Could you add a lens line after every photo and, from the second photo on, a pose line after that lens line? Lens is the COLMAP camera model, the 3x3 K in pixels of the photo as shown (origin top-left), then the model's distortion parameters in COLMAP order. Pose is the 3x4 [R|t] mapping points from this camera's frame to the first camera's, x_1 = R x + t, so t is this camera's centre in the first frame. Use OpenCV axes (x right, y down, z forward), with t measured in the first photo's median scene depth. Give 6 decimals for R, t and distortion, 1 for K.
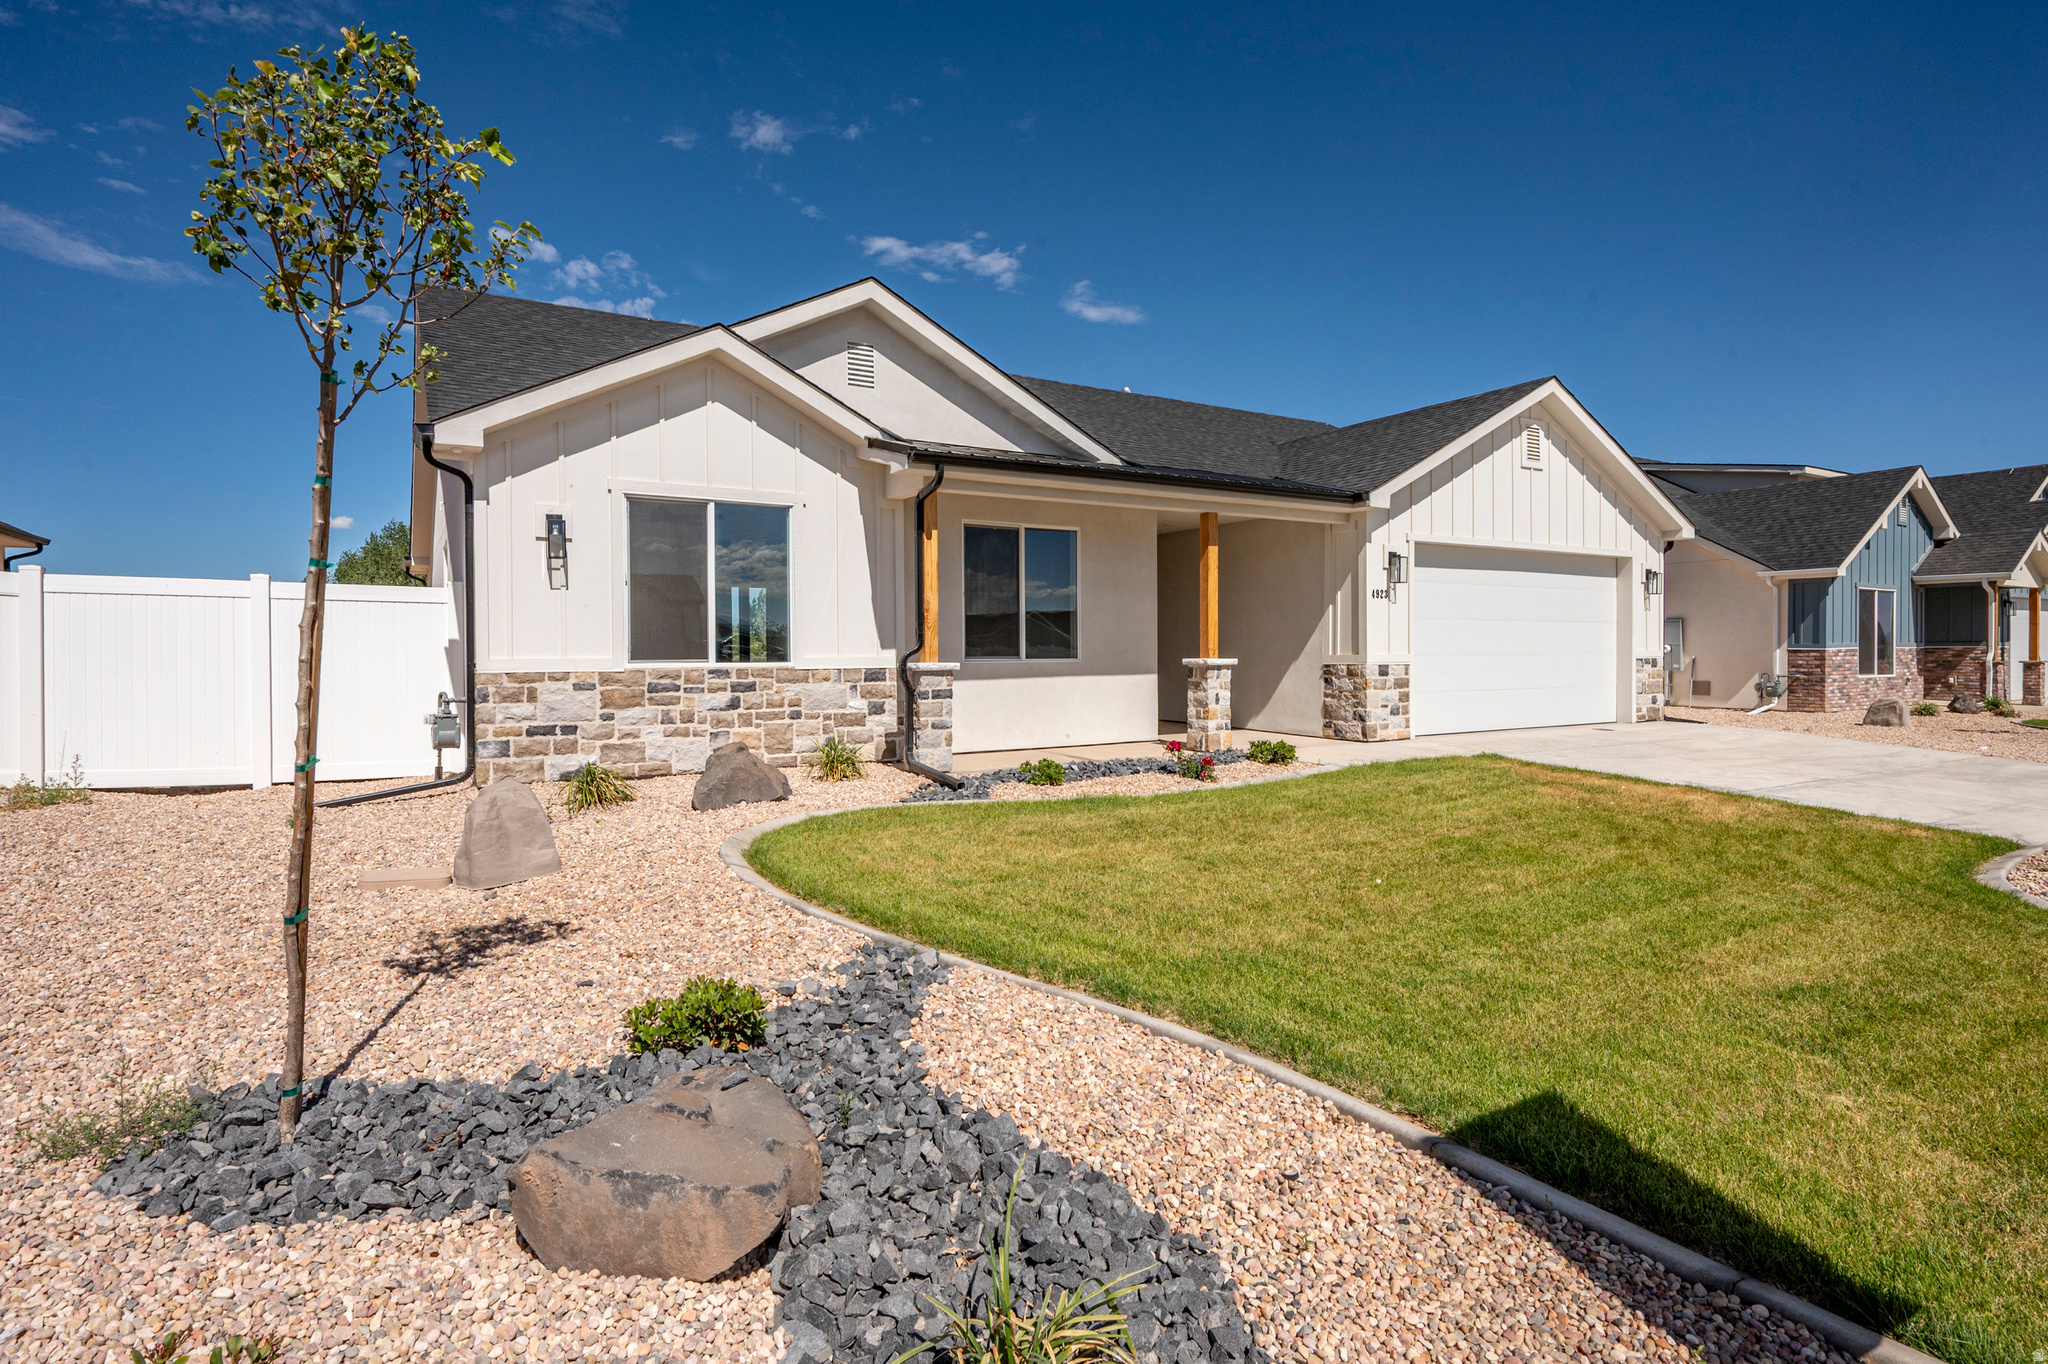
lens RADIAL K [[1031.9, 0, 1025.9], [0, 1031.9, 664.6], [0, 0, 1]] dist [-0.019493, -0.000142]
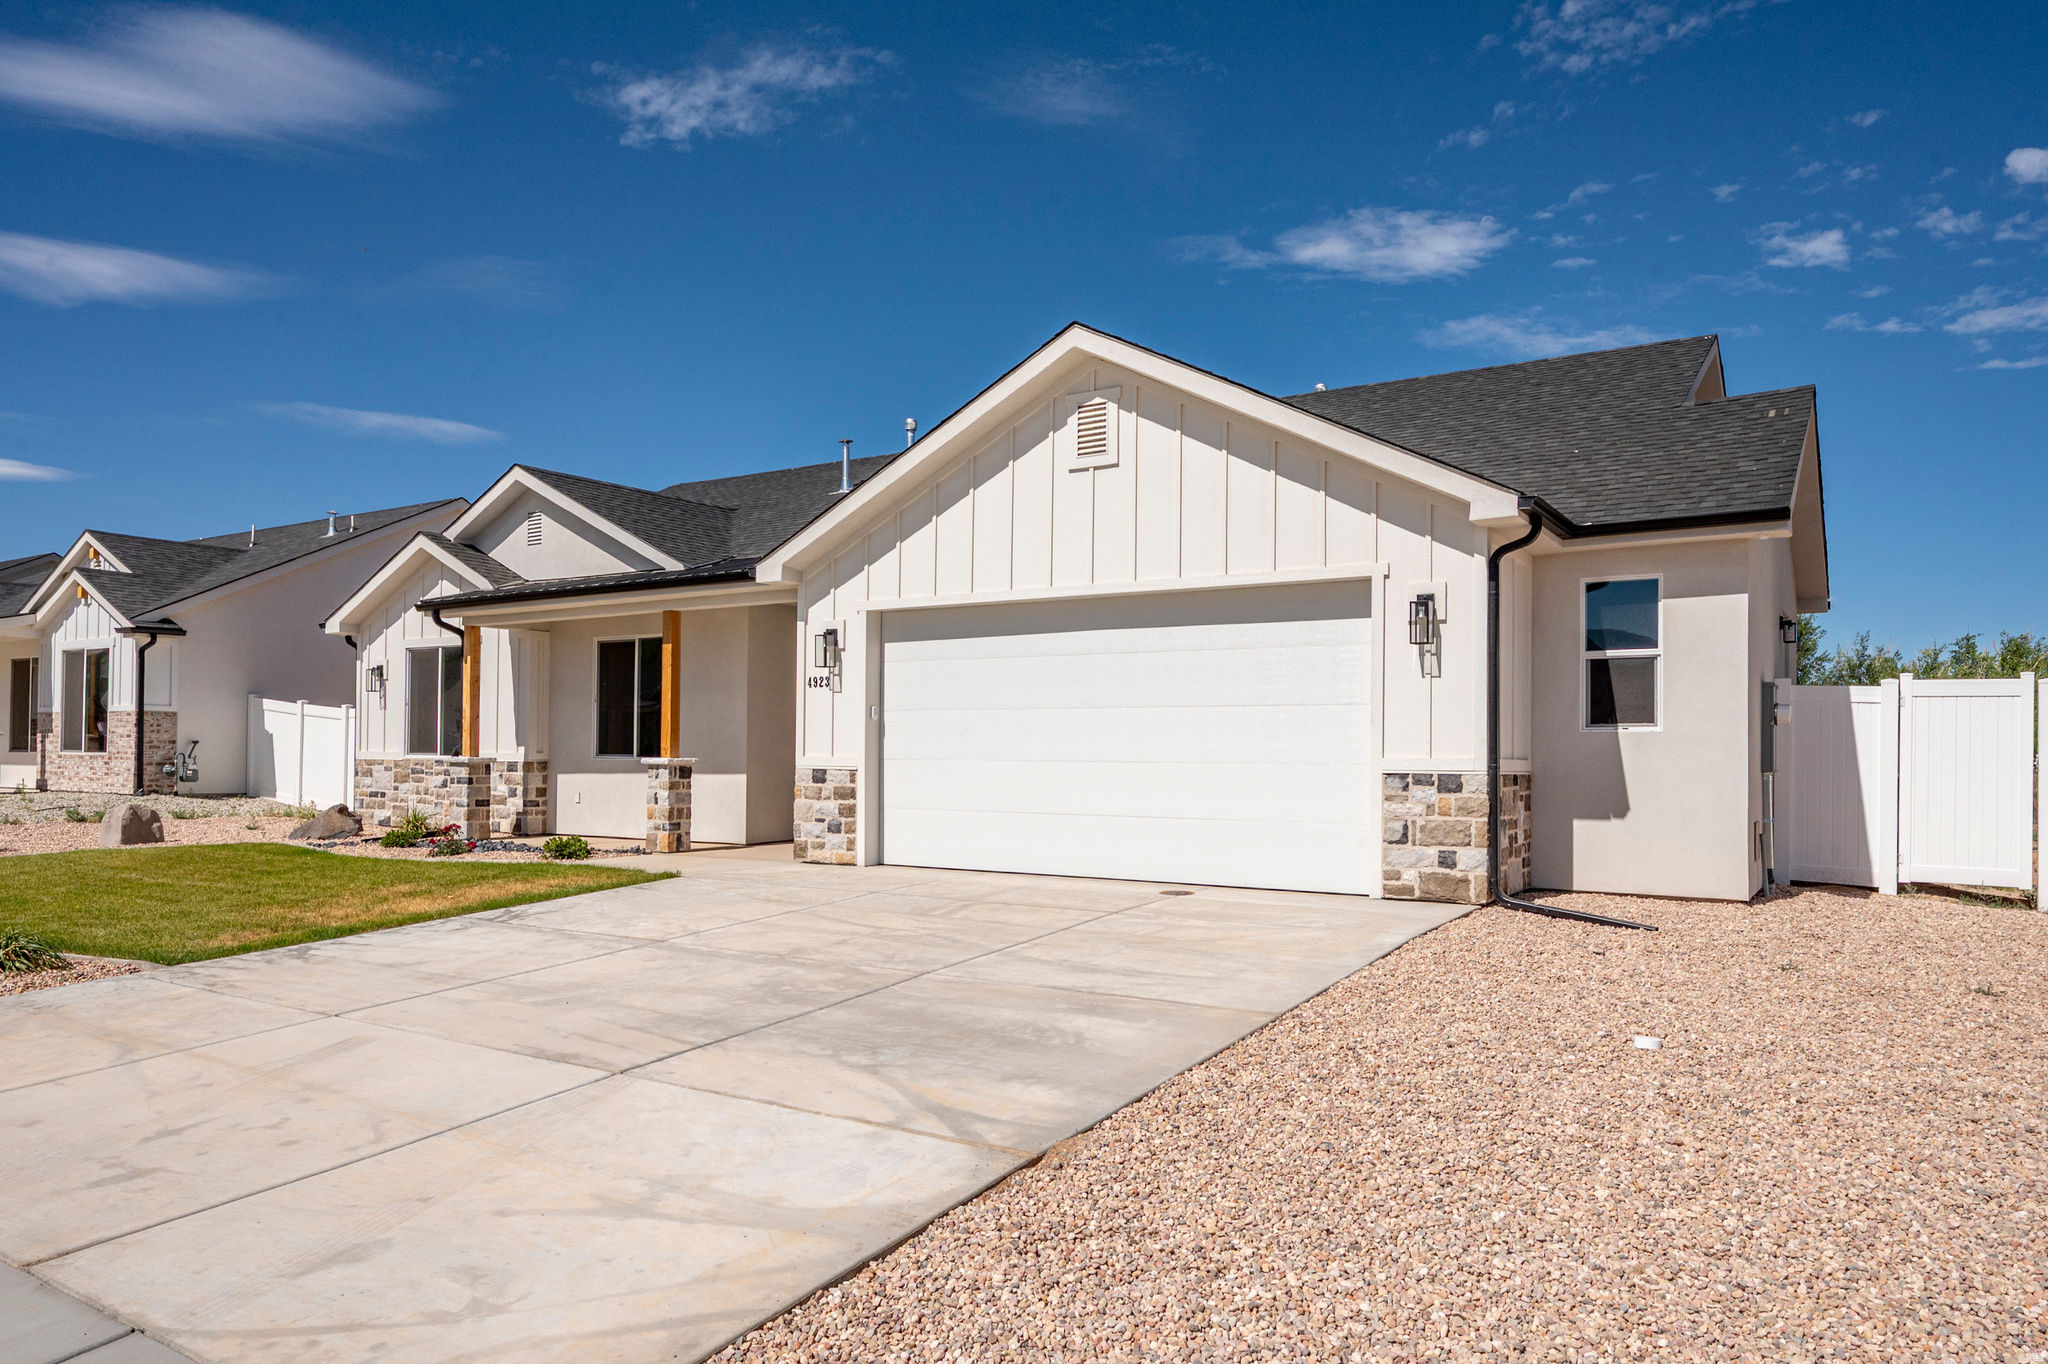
lens RADIAL K [[1329.6, 0, 1023.9], [0, 1329.6, 698.3], [0, 0, 1]] dist [0.006689, -0.003749]
pose [[0.451360, -0.028850, -0.891875, 1.357529], [-0.018241, 0.998970, -0.041546, -0.014767], [0.892156, 0.035020, 0.450369, 0.672538]]
